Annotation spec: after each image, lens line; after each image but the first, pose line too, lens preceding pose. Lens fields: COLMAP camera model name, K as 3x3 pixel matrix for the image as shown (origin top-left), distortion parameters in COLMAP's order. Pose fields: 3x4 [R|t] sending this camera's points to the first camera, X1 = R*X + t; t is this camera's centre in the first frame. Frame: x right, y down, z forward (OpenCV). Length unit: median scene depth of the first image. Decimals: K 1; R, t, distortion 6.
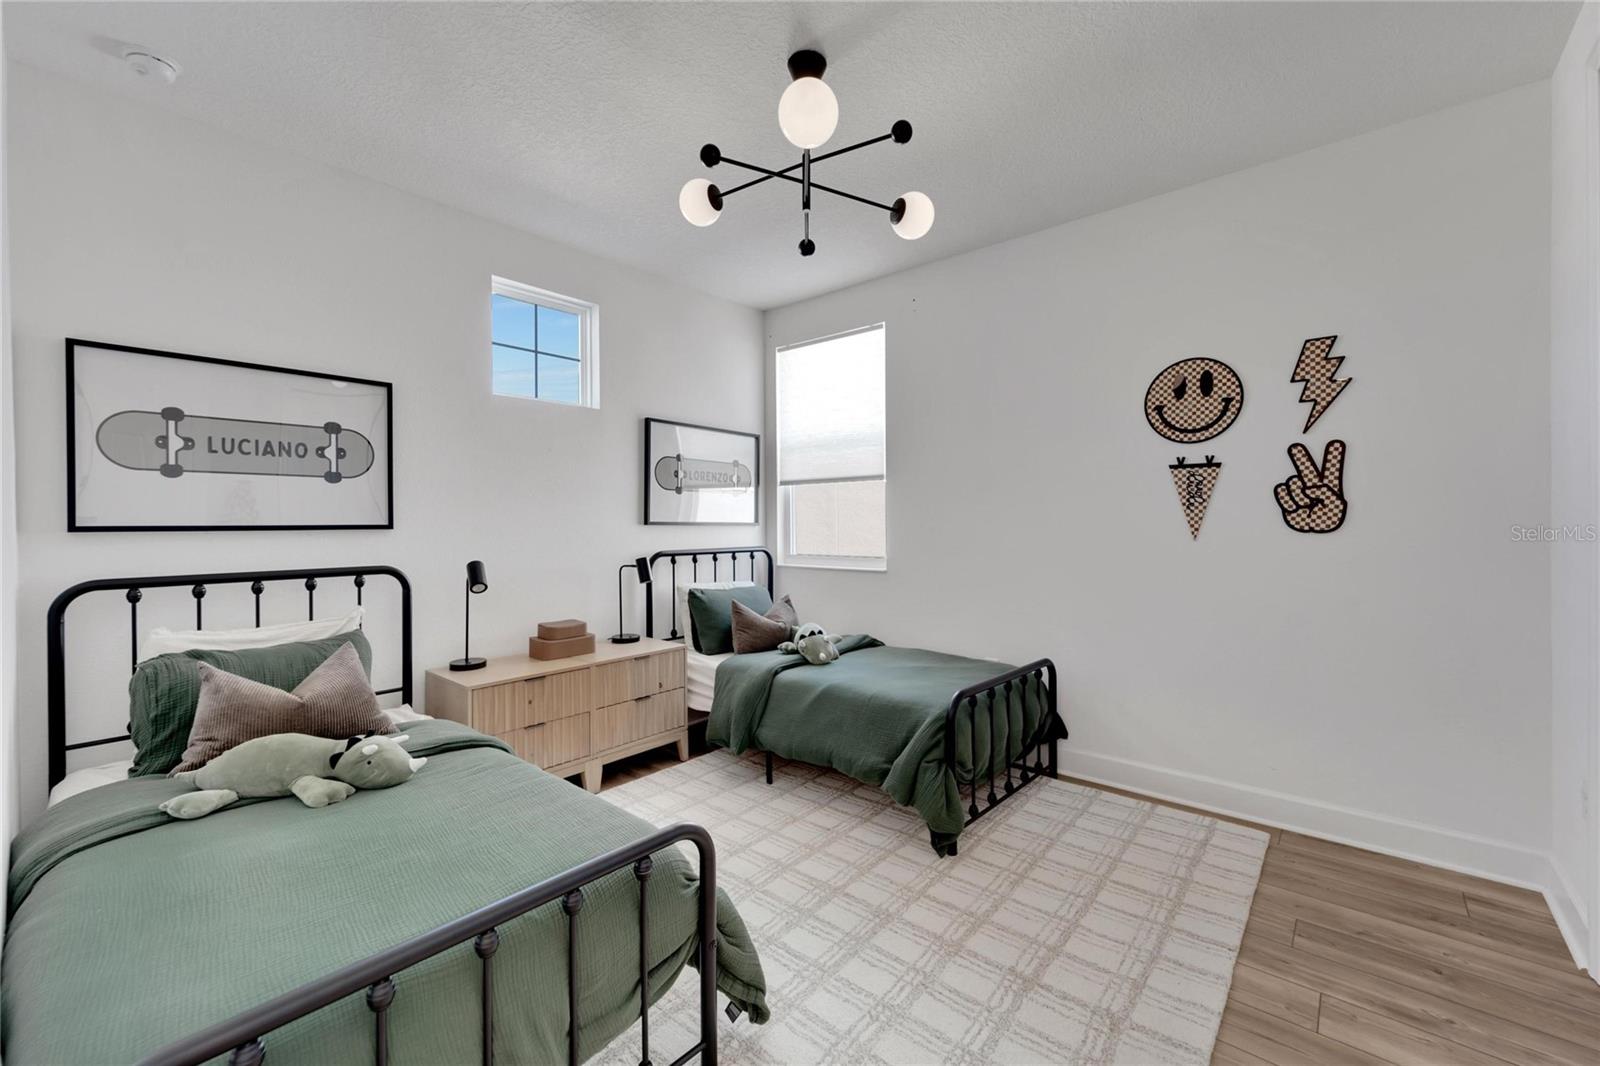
lens RADIAL K [[650.8, 0, 789.2], [0, 650.8, 543.3], [0, 0, 1]] dist [0.001910, -0.000301]
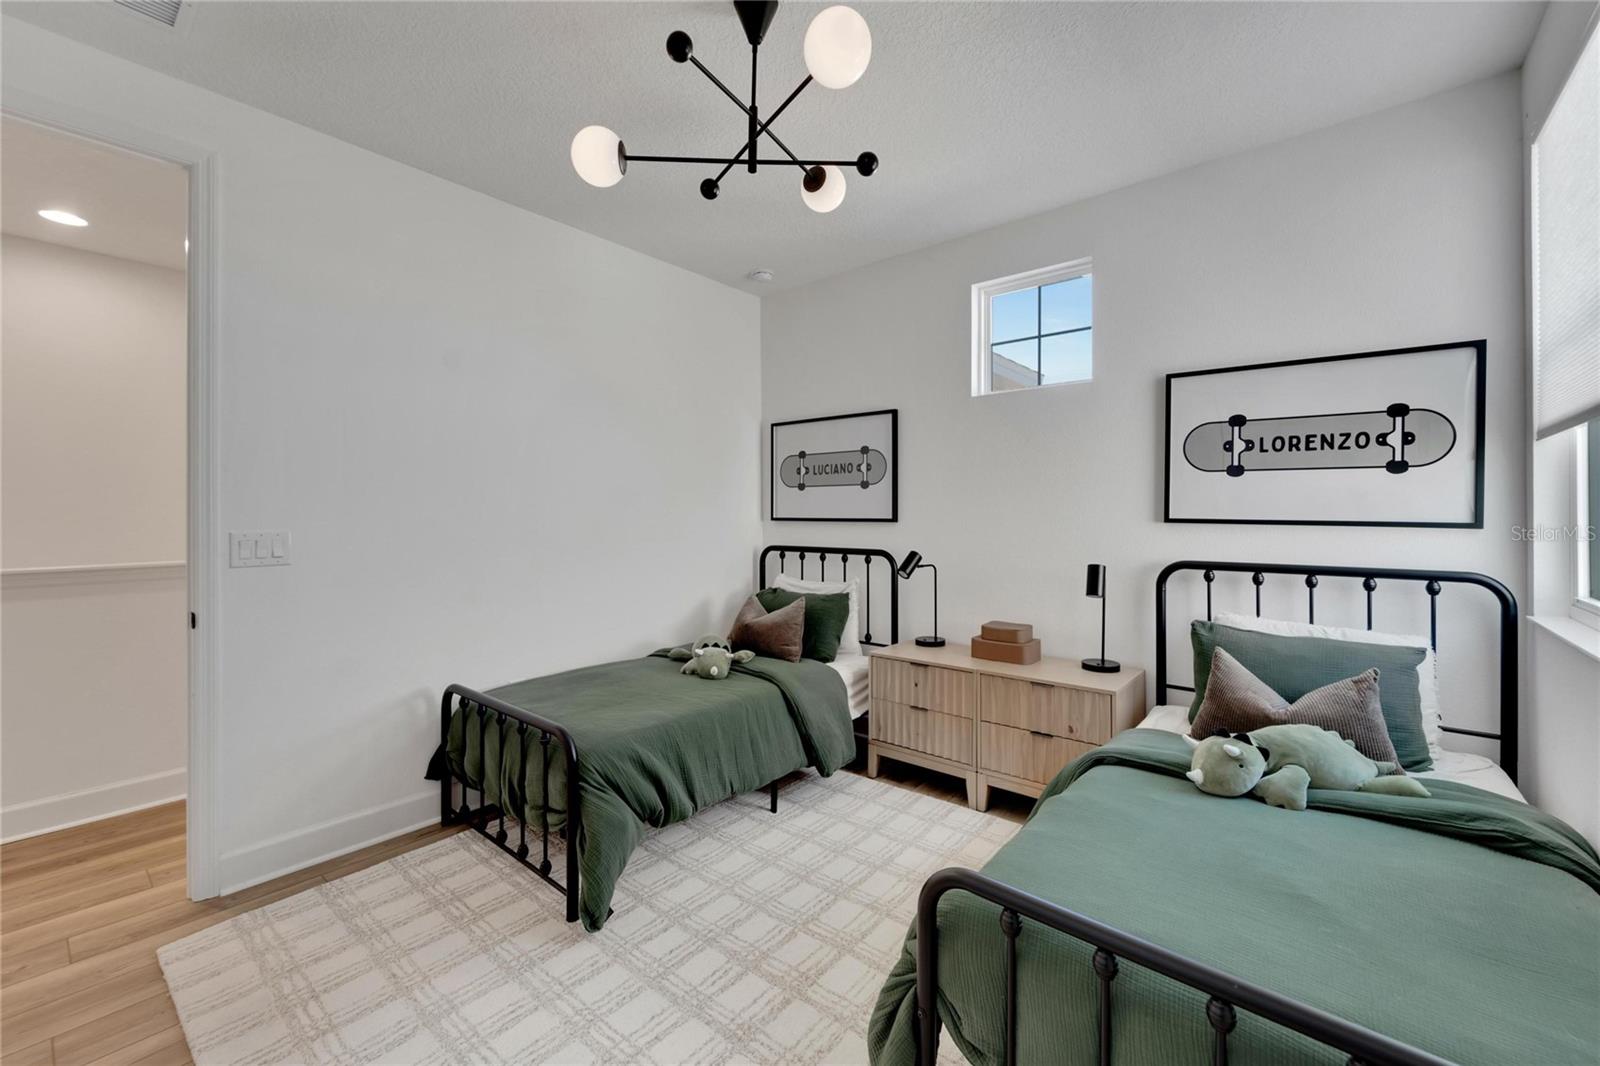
lens RADIAL K [[642.3, 0, 787.1], [0, 642.3, 533.3], [0, 0, 1]] dist [-0.005233, -0.000427]
pose [[0.027455, 0.034627, -0.999023, 0.595938], [-0.039730, 0.998648, 0.033522, -0.031160], [0.998833, 0.038771, 0.028794, 0.682545]]
